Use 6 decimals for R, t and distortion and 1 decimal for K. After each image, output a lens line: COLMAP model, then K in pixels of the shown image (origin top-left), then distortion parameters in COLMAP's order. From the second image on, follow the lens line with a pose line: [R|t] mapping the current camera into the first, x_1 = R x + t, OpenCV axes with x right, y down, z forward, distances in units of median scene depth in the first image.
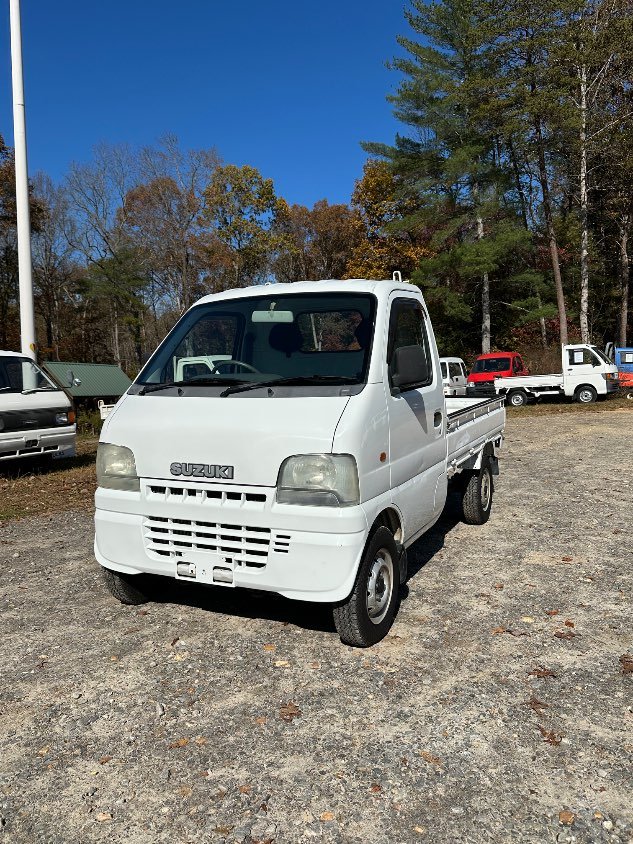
lens RADIAL K [[687.6, 0, 312.9], [0, 687.6, 413.1], [0, 0, 1]] dist [-0.012304, 0.001217]
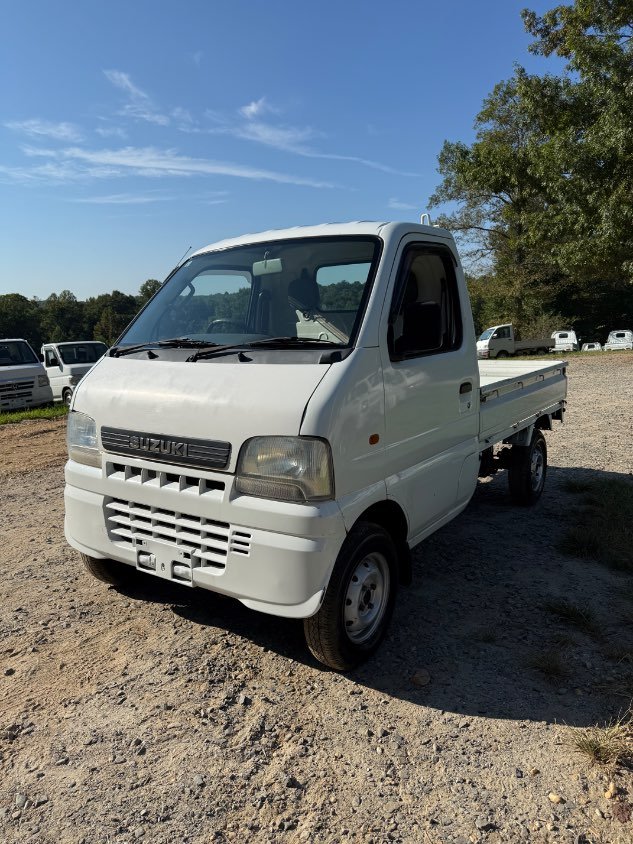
lens RADIAL K [[625.2, 0, 313.5], [0, 625.2, 416.1], [0, 0, 1]] dist [0.001714, 0.013013]
pose [[0.988848, 0.028320, -0.146210, 0.135162], [-0.017926, 0.997249, 0.071926, -0.015157], [0.147845, -0.068503, 0.986635, 0.265615]]
